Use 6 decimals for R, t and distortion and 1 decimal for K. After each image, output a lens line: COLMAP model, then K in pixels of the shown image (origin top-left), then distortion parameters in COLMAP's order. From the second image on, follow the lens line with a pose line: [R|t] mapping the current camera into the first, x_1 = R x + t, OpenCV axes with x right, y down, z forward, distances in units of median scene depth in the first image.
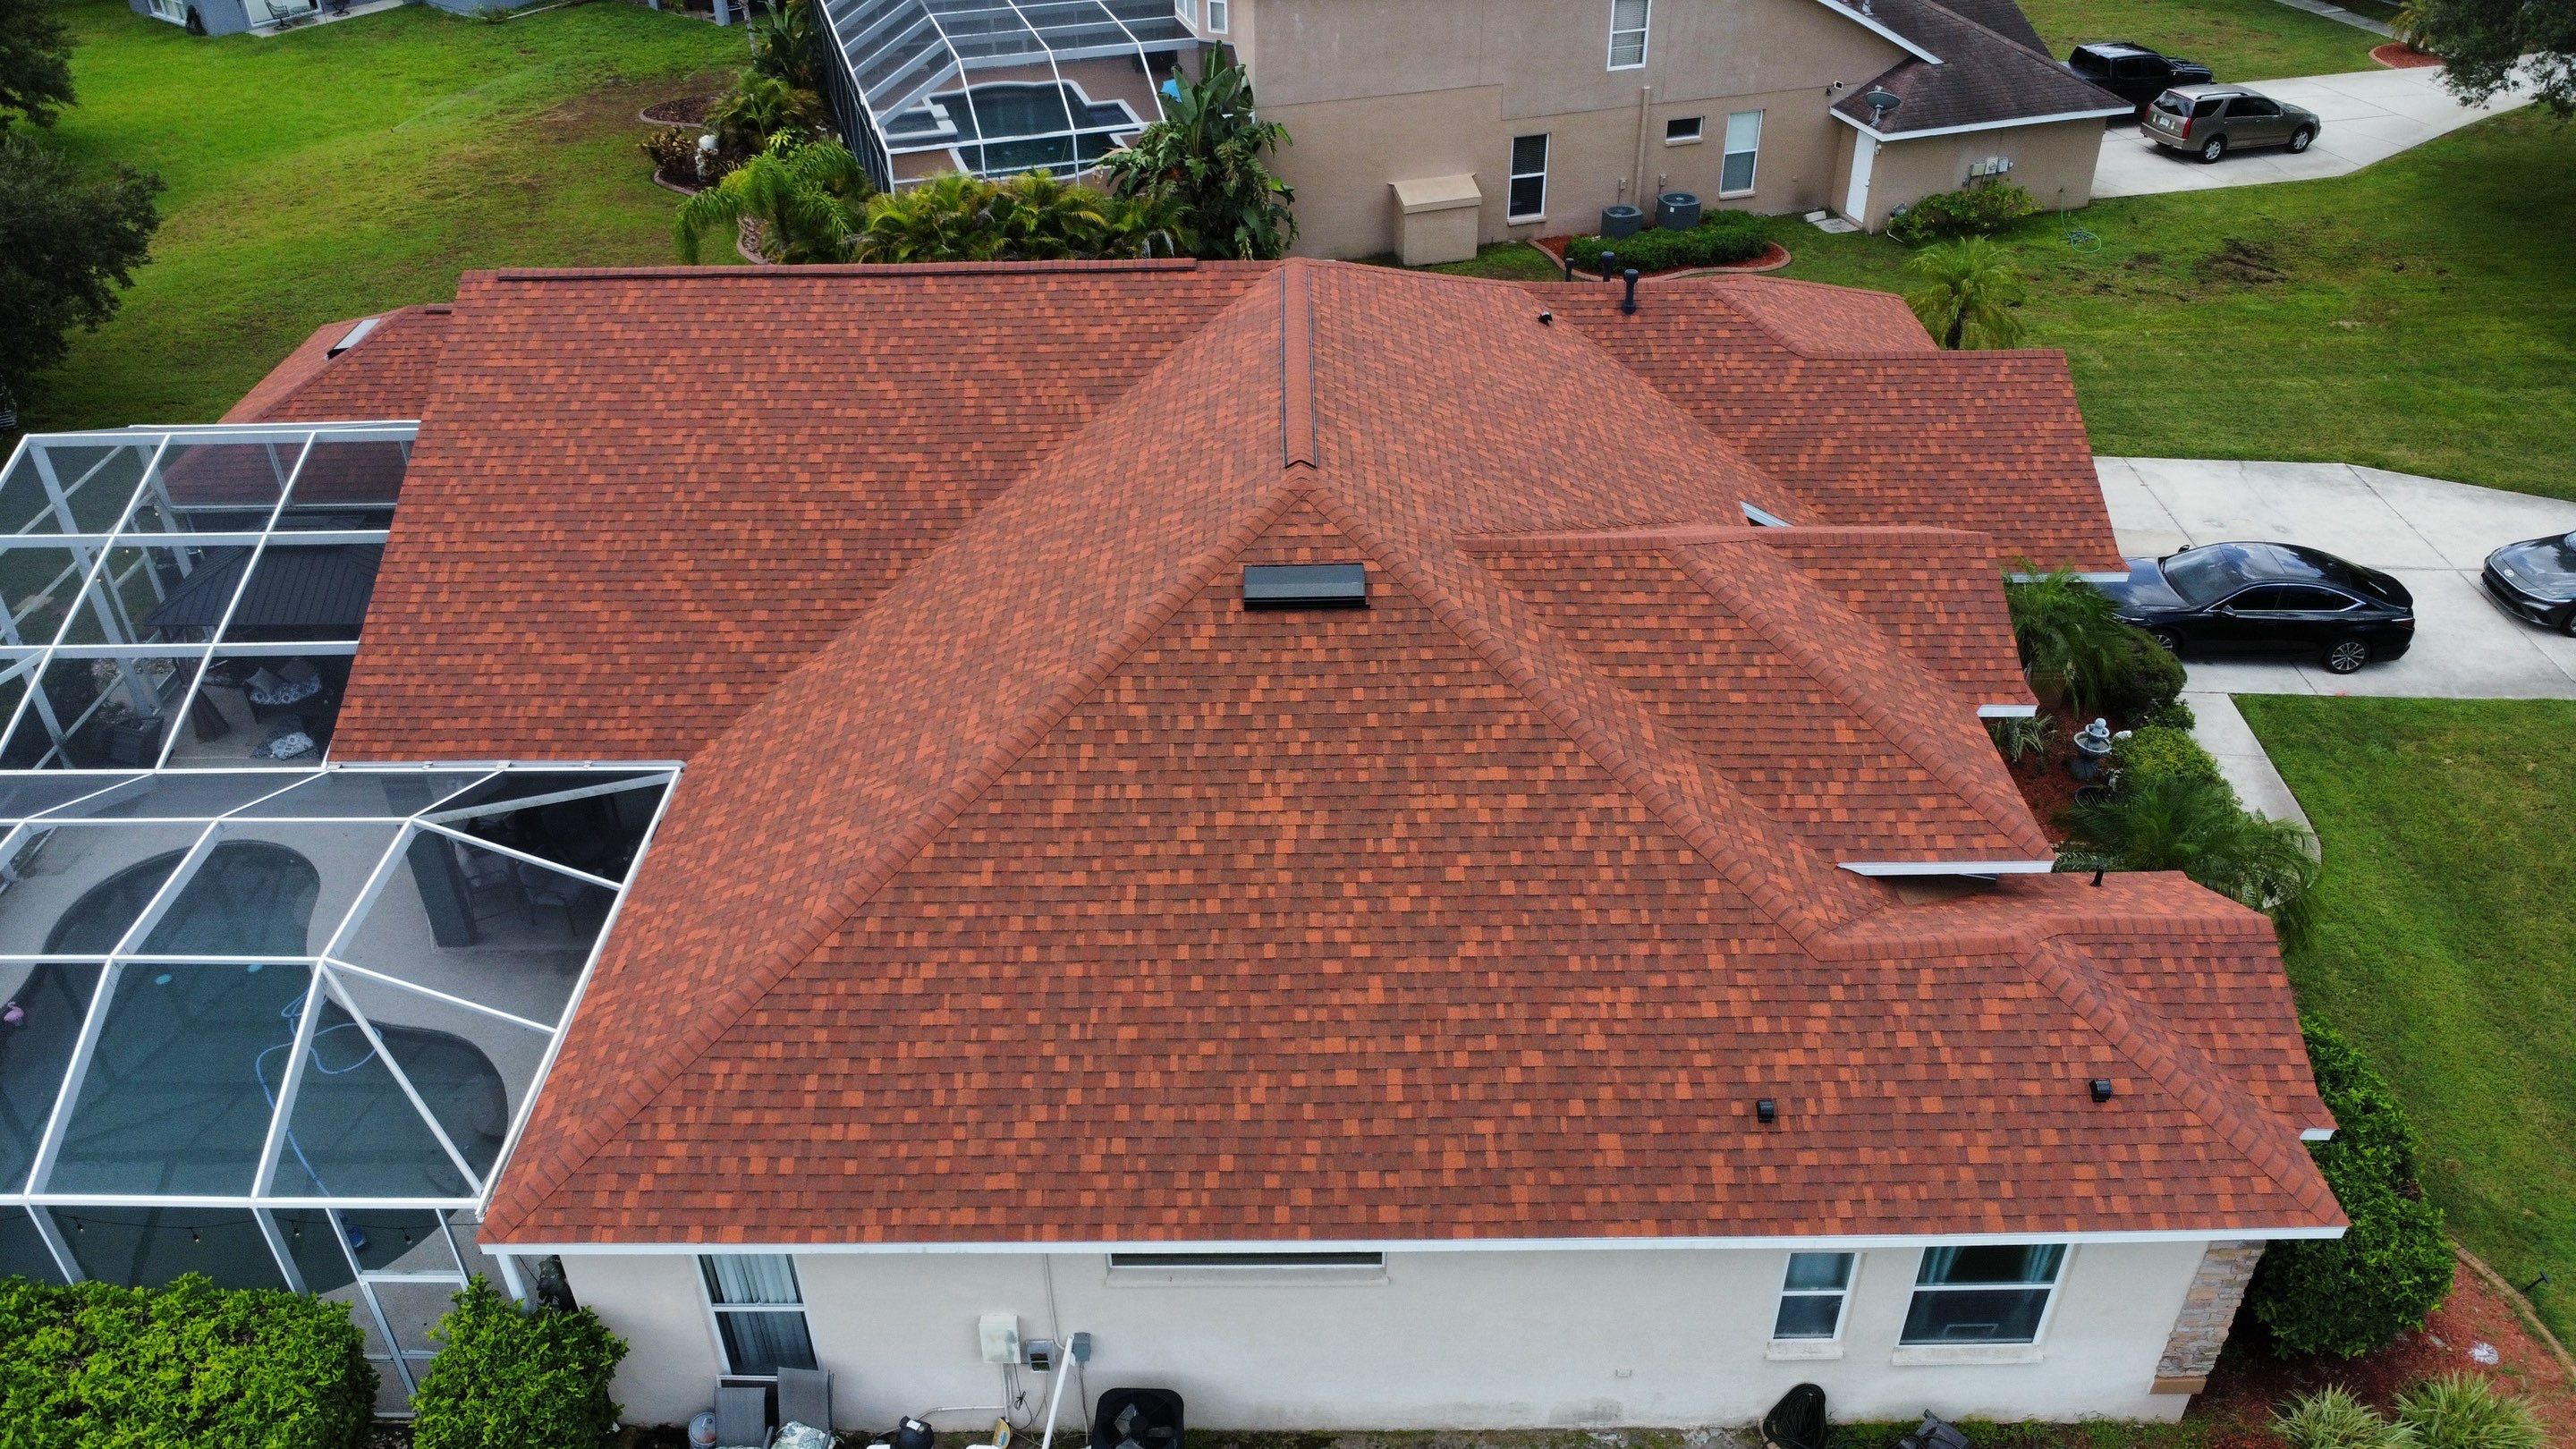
lens RADIAL K [[1869.5, 0, 1275.1], [0, 1869.5, 714.3], [0, 0, 1]] dist [-0.016289, -0.030551]
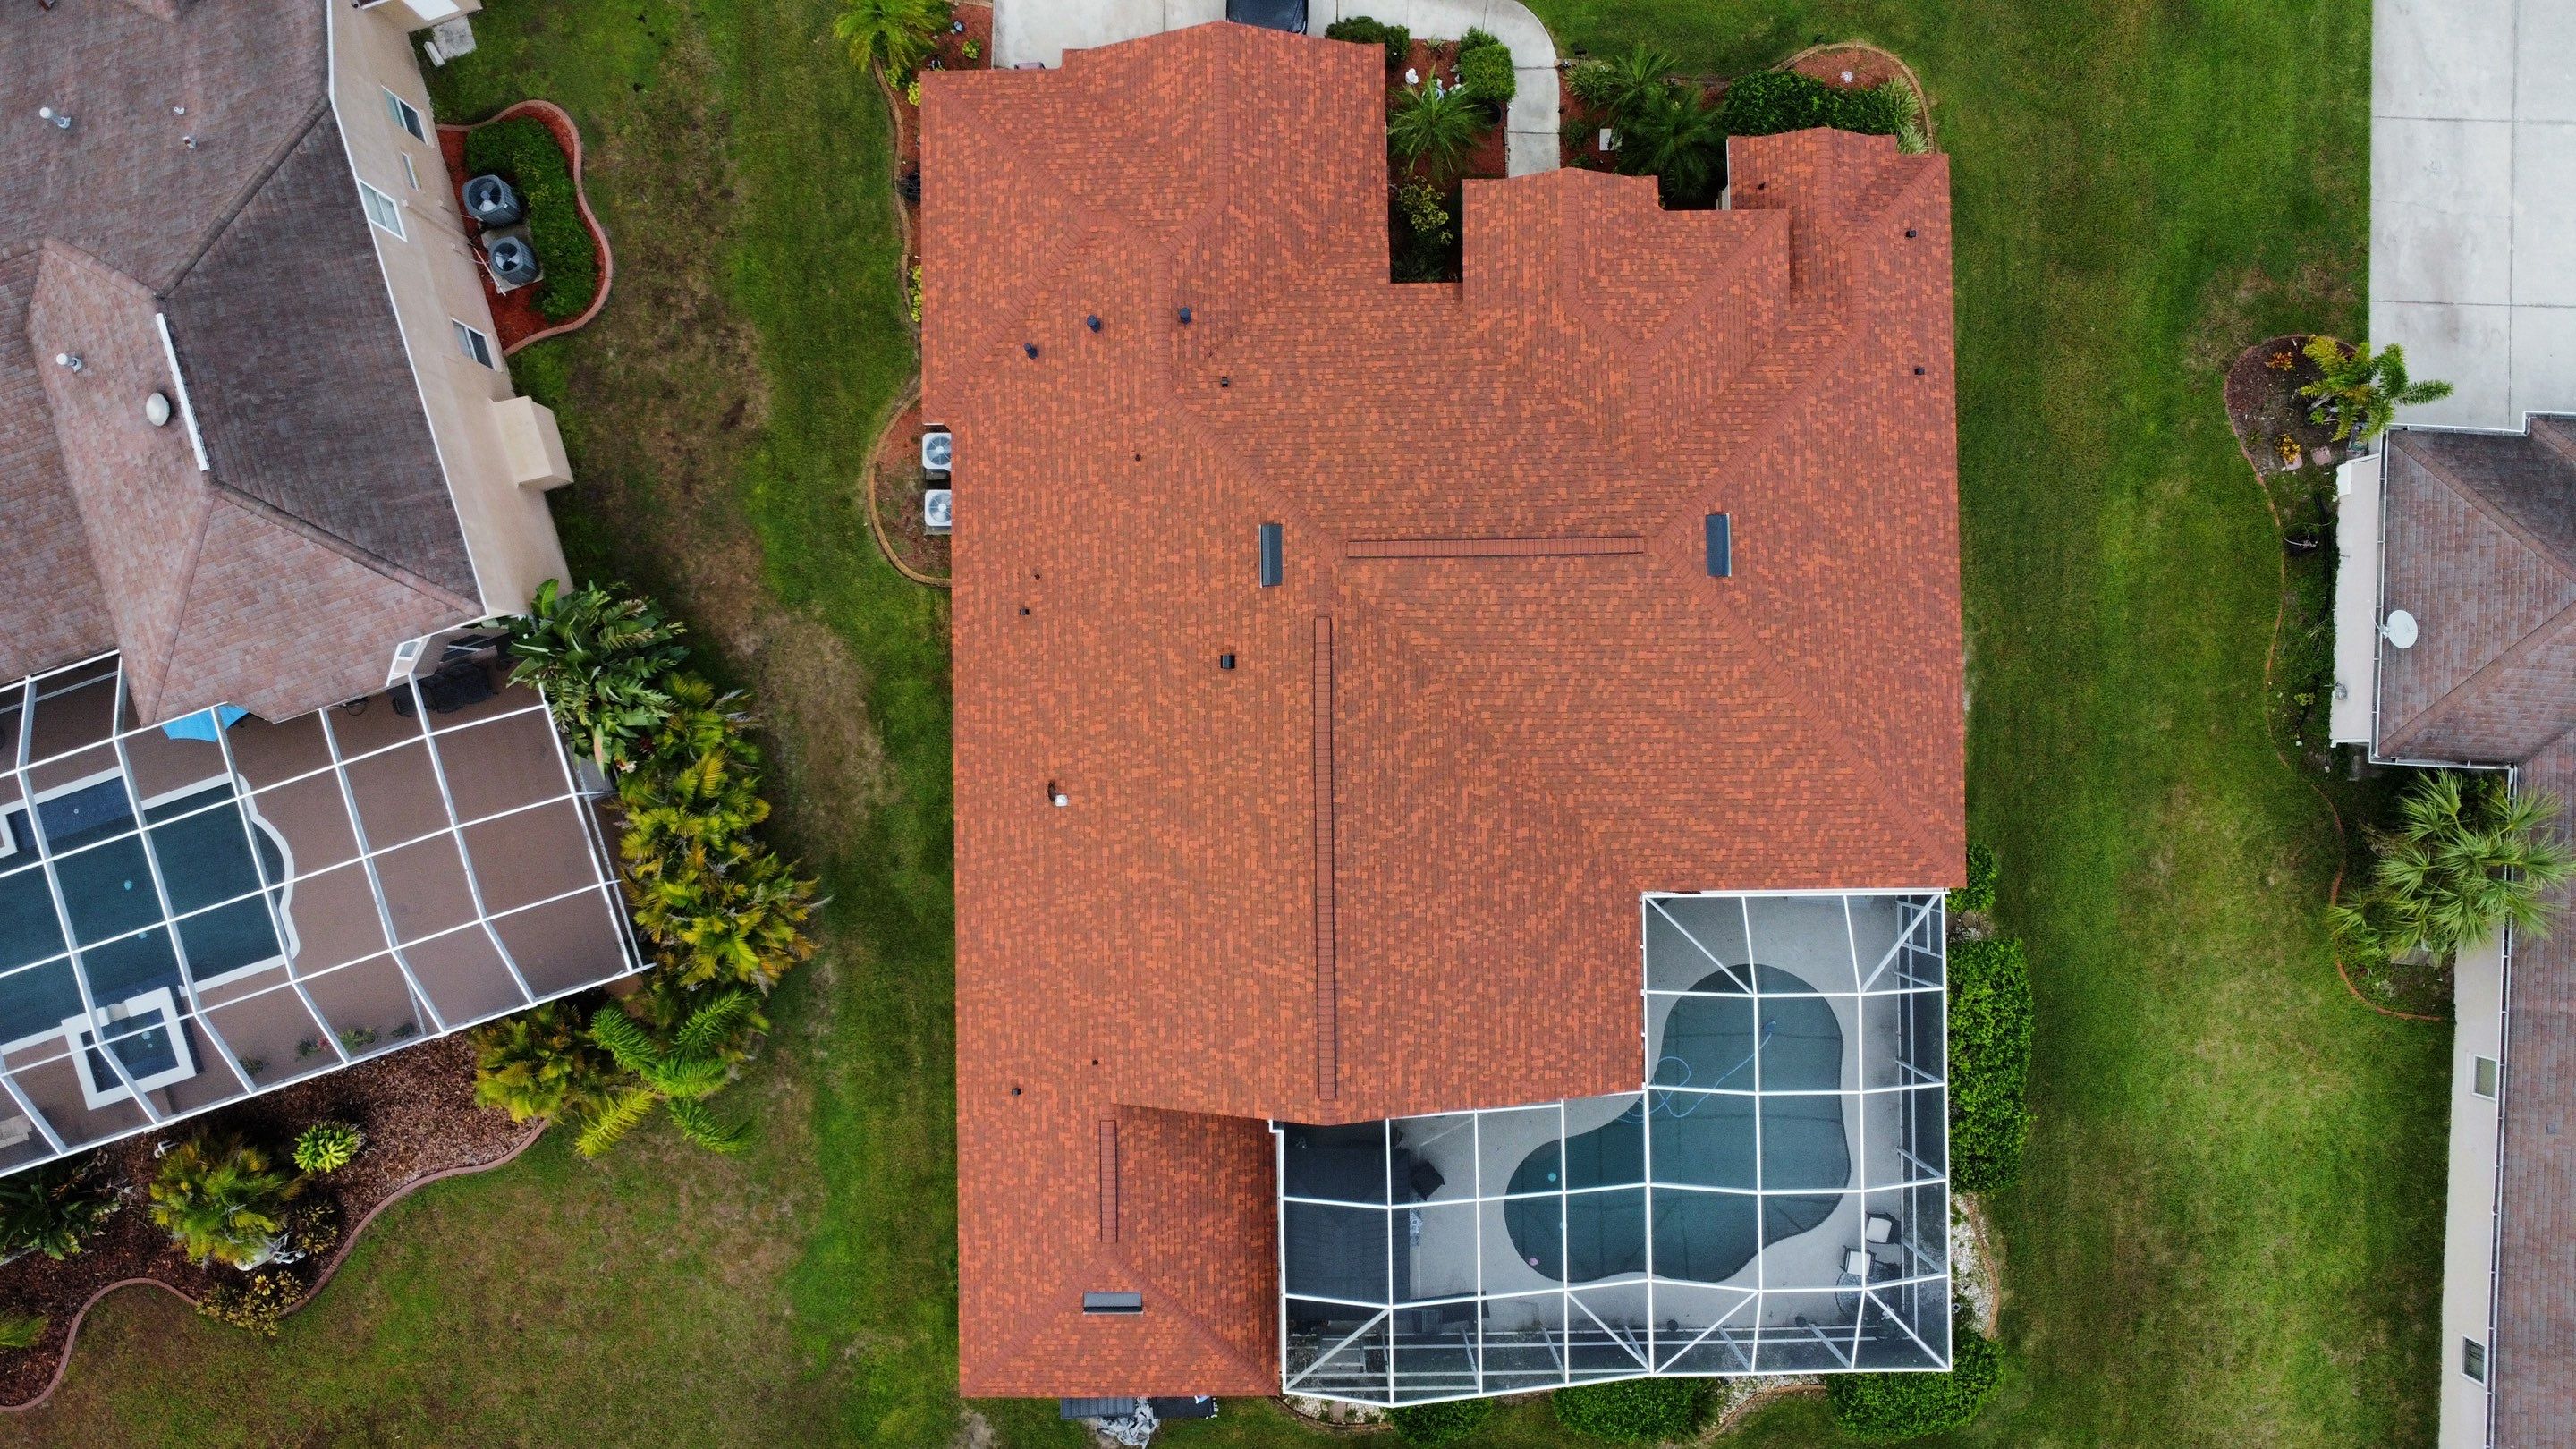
lens RADIAL K [[1869.5, 0, 1275.1], [0, 1869.5, 714.3], [0, 0, 1]] dist [-0.016289, -0.030551]
pose [[-0.015226, -0.999277, 0.034831, -0.184114], [0.571485, 0.019887, 0.820371, -1.601337], [-0.820471, 0.032396, 0.570769, 0.214745]]
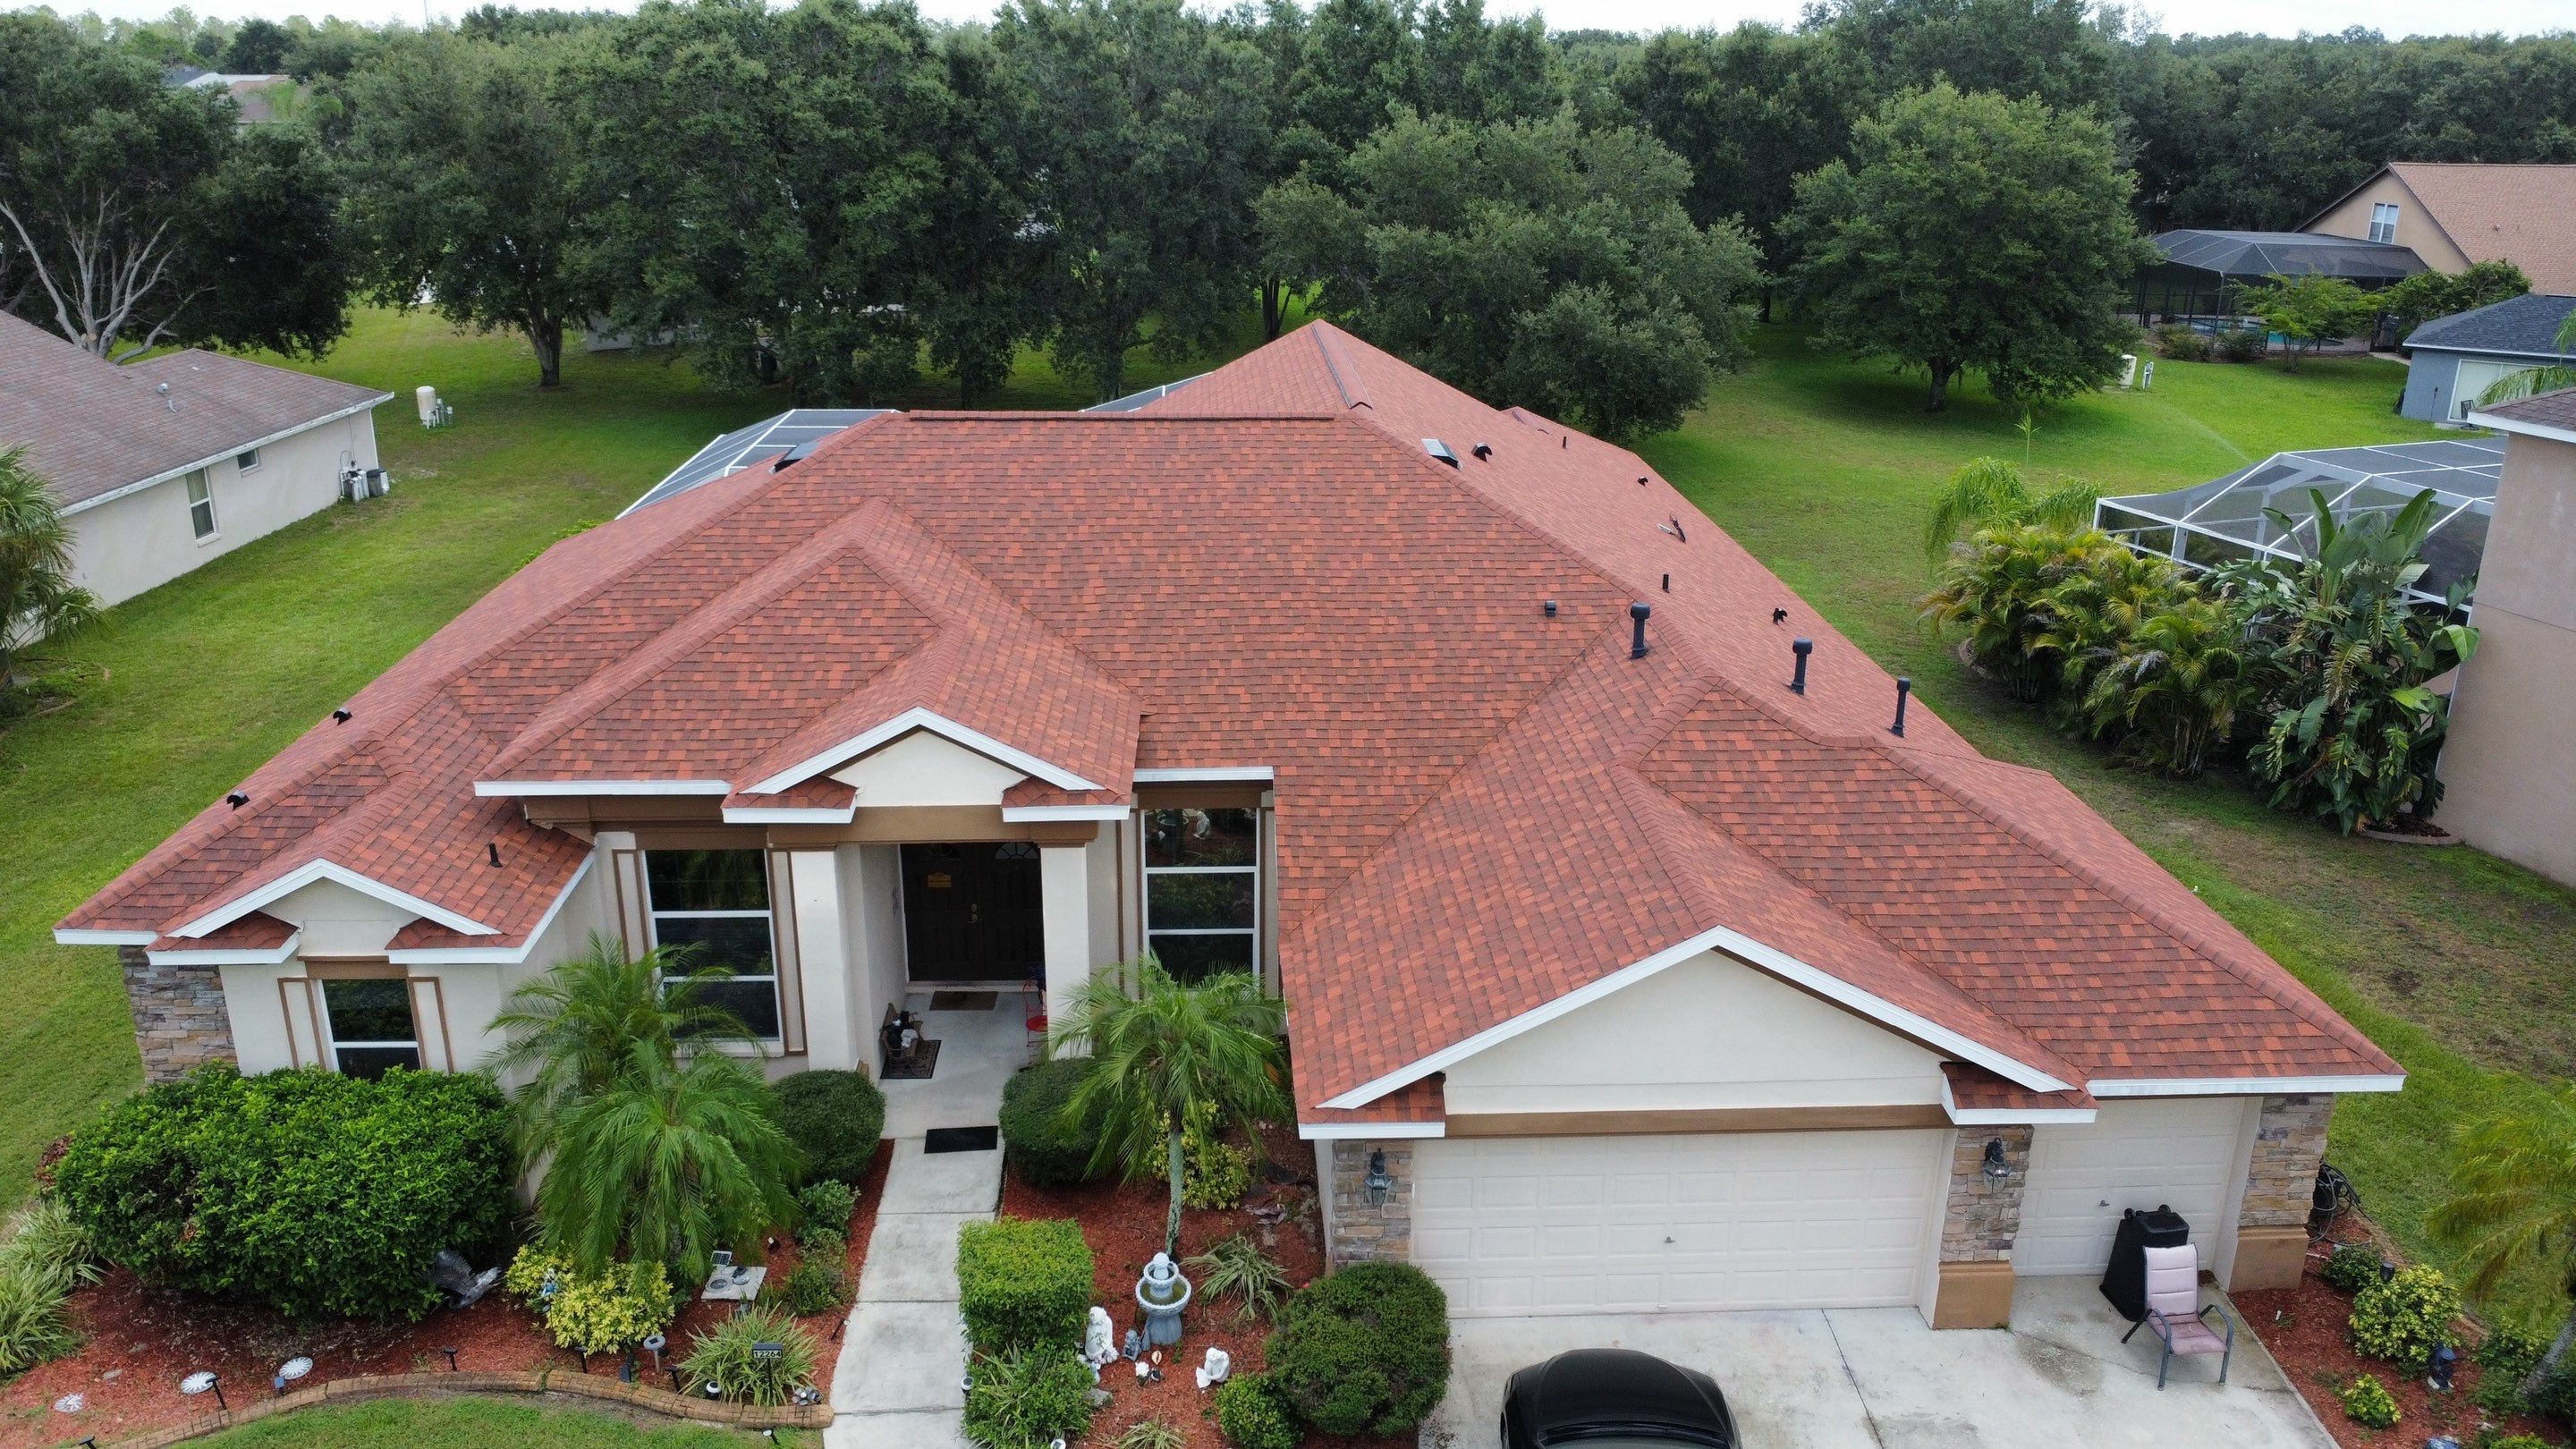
lens RADIAL K [[1869.5, 0, 1275.1], [0, 1869.5, 714.3], [0, 0, 1]] dist [-0.016289, -0.030551]
pose [[0.043420, 0.339994, -0.939425, 1.128894], [-0.565450, 0.783571, 0.257453, -0.387921], [0.823639, 0.520019, 0.226272, 0.884361]]
